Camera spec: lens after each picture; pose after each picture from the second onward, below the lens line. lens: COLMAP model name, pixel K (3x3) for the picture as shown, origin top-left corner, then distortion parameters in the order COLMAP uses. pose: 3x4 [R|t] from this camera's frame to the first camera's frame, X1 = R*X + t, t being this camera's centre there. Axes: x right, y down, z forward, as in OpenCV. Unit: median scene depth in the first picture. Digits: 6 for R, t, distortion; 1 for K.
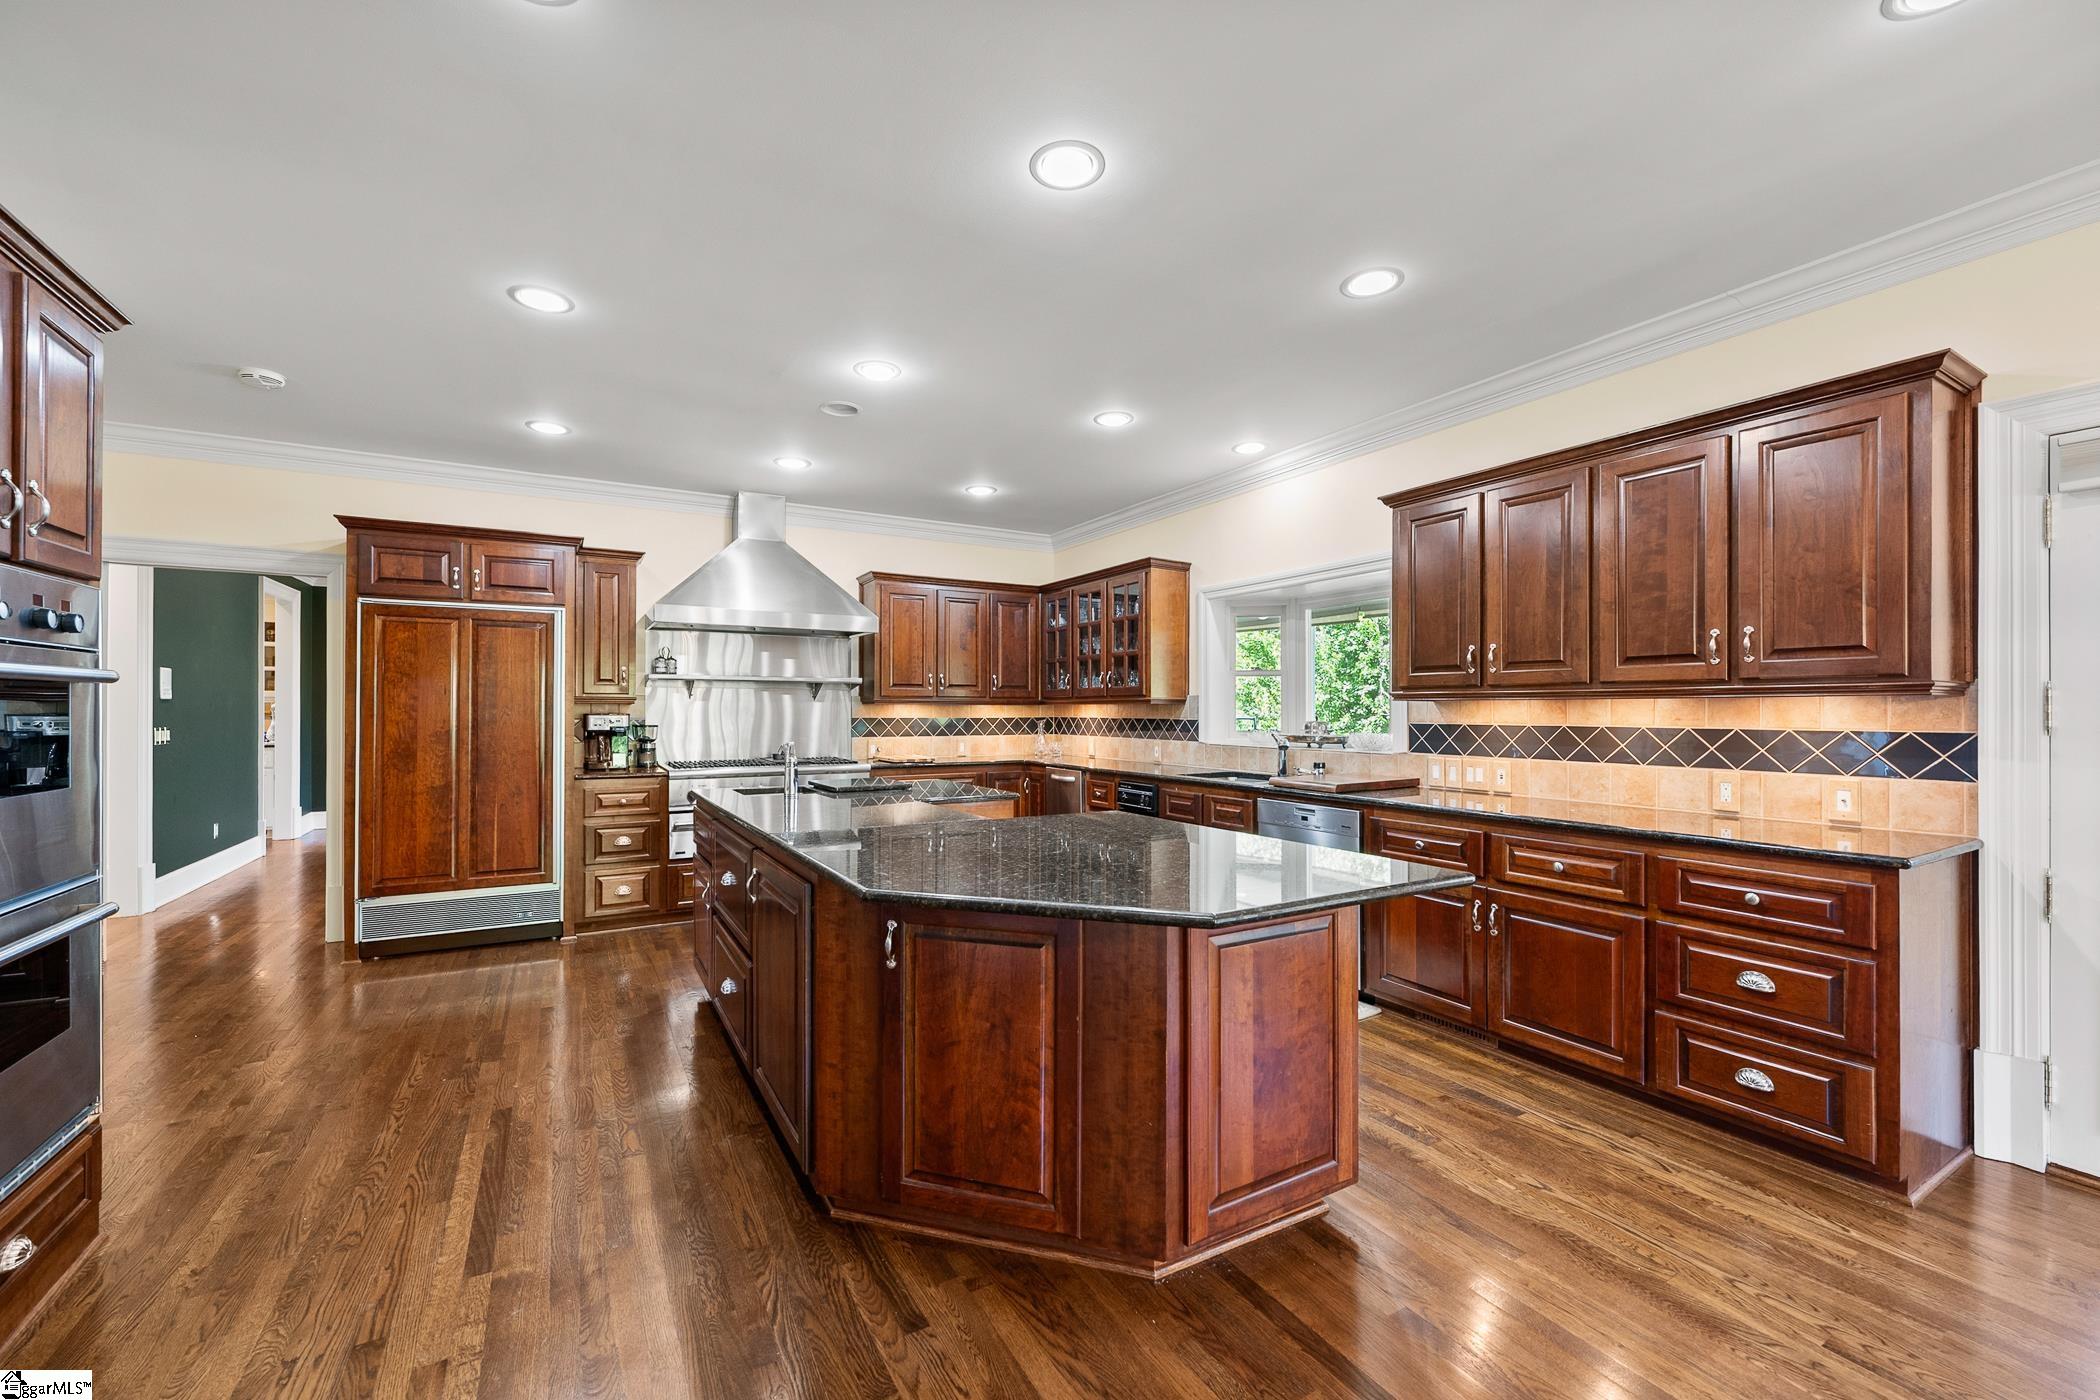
lens RADIAL K [[832.4, 0, 1032.2], [0, 832.4, 705.6], [0, 0, 1]] dist [-0.000174, 0.000044]
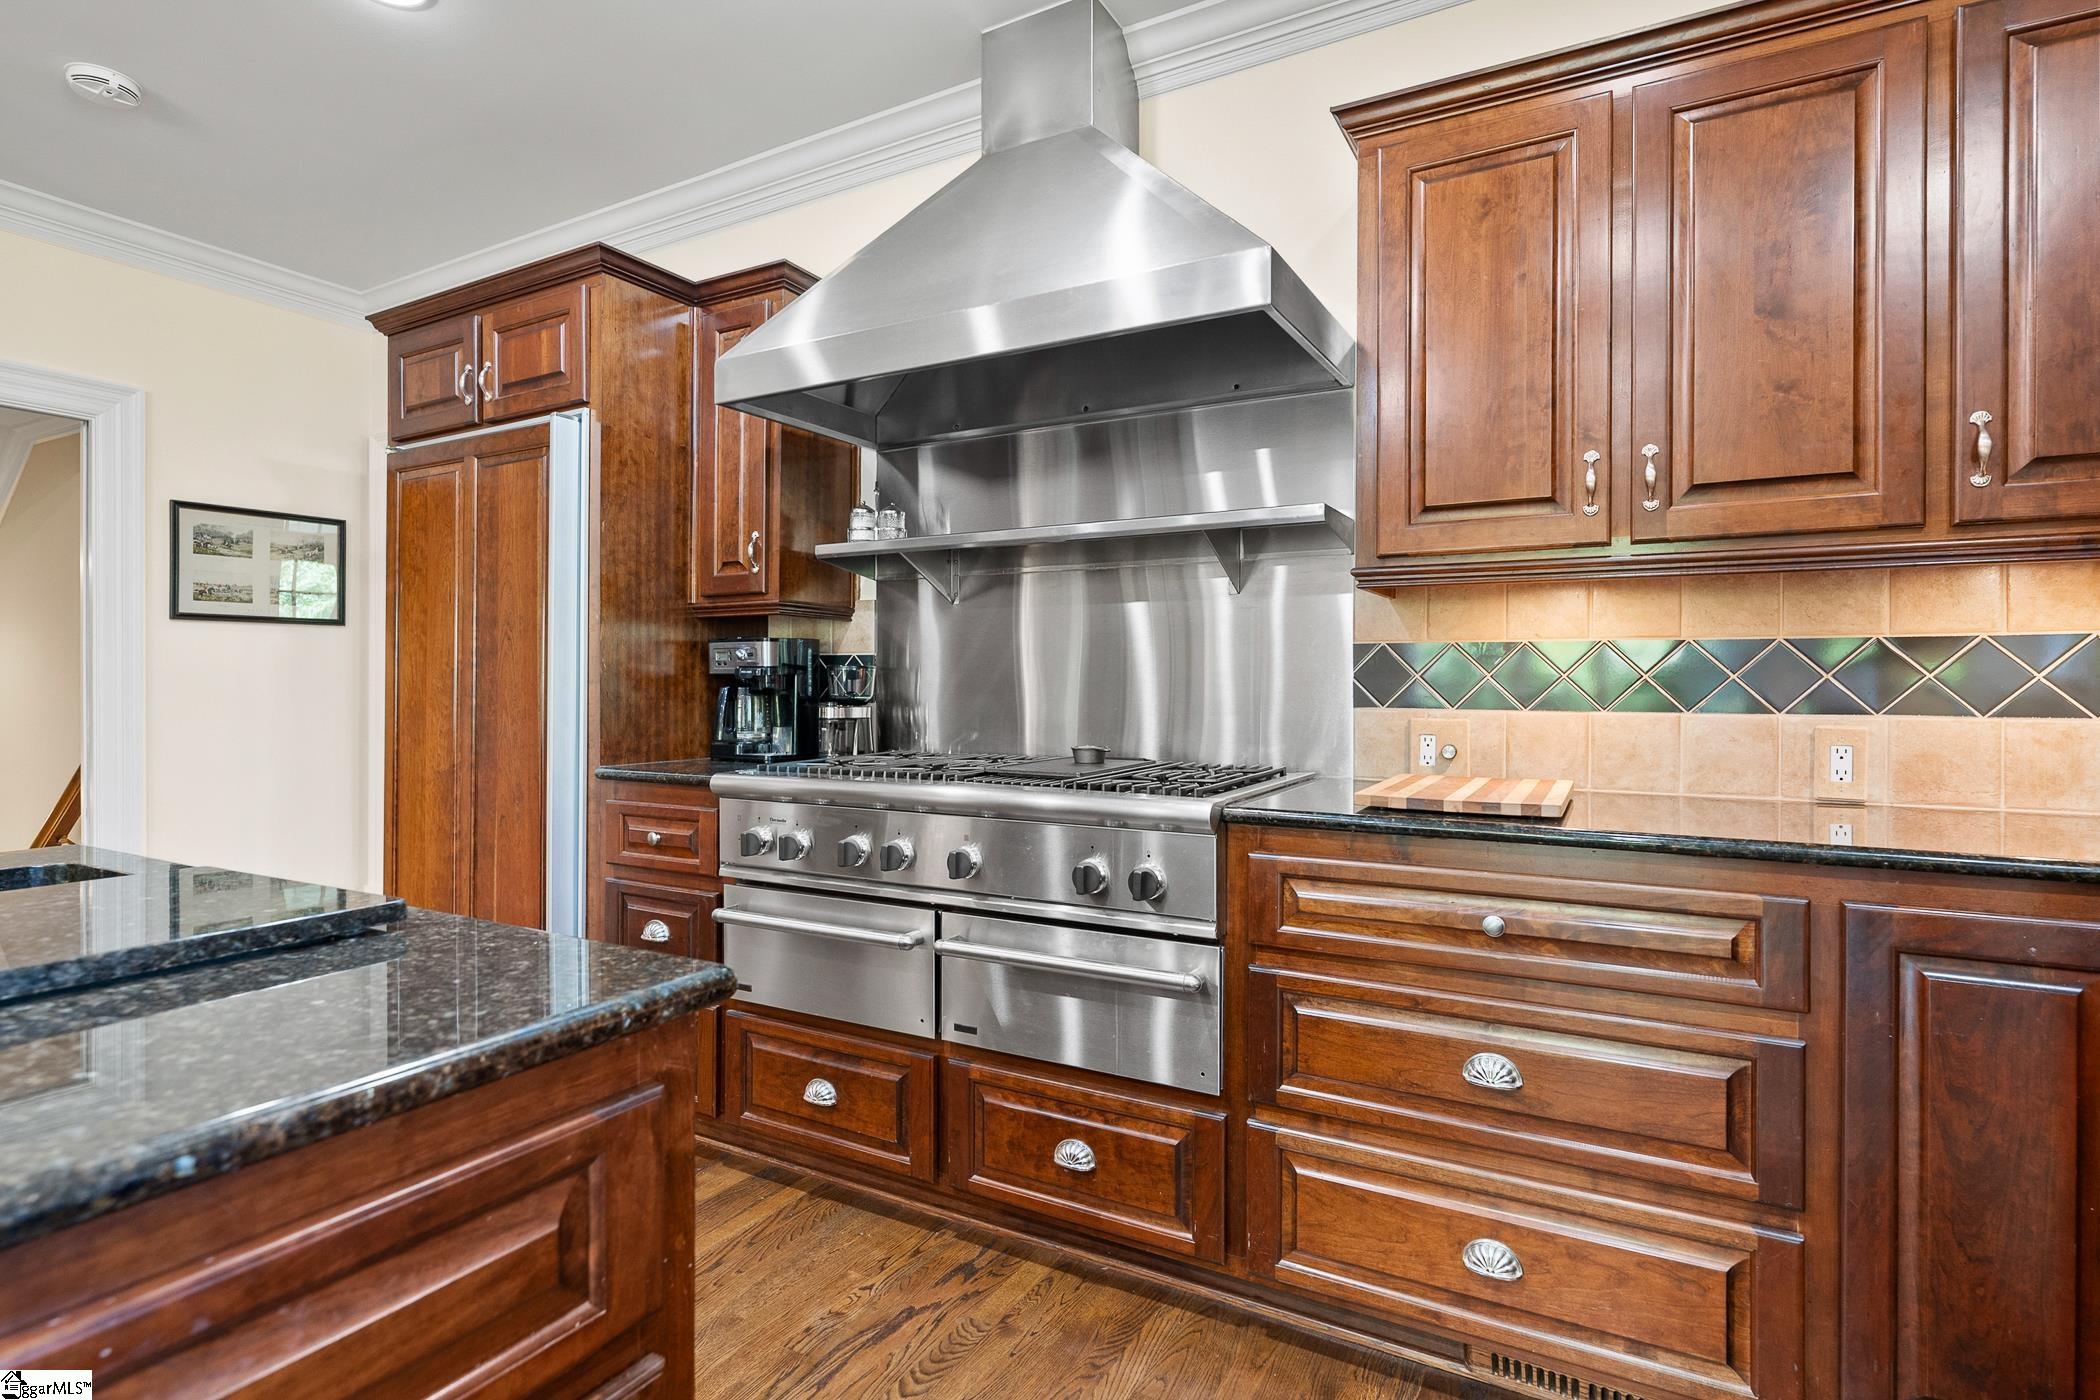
lens RADIAL K [[1043.7, 0, 1041.9], [0, 1043.7, 687.2], [0, 0, 1]] dist [-0.000193, 0.000974]
pose [[0.514809, 0.004415, -0.857293, 0.076532], [0.003321, 0.999969, 0.007144, 0.038354], [0.857298, -0.006525, 0.514779, 0.995957]]
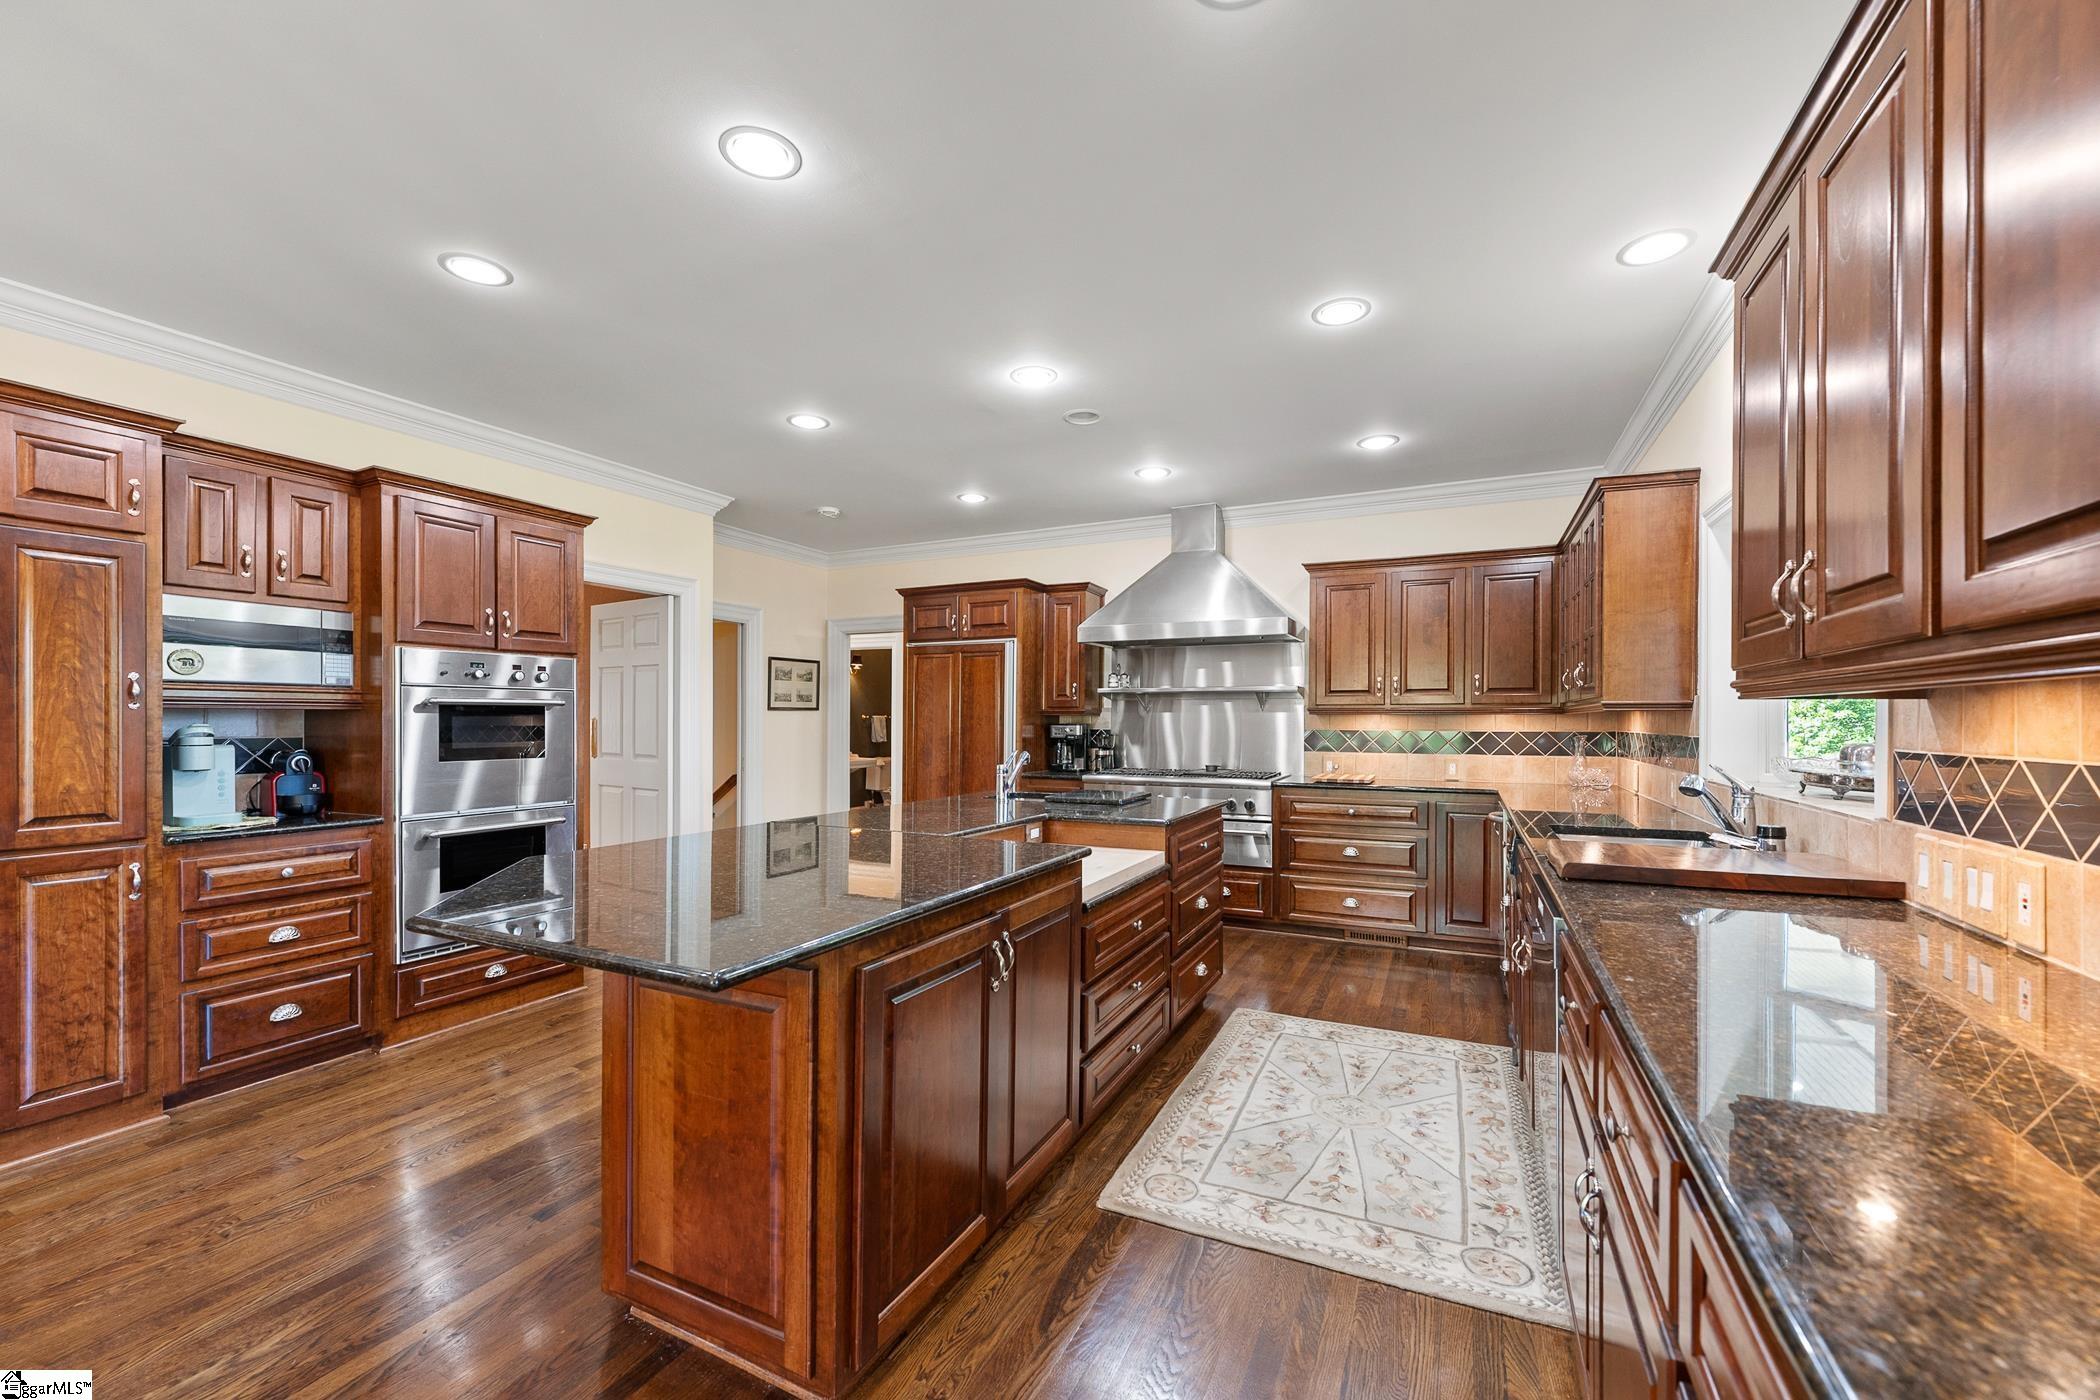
lens RADIAL K [[832.4, 0, 1045.2], [0, 832.4, 720.9], [0, 0, 1]] dist [-0.000174, 0.000044]
pose [[0.563537, 0.000762, -0.826091, 0.522628], [0.002645, 0.999993, 0.002727, 0.002397], [0.826087, -0.003722, 0.563531, 0.369748]]
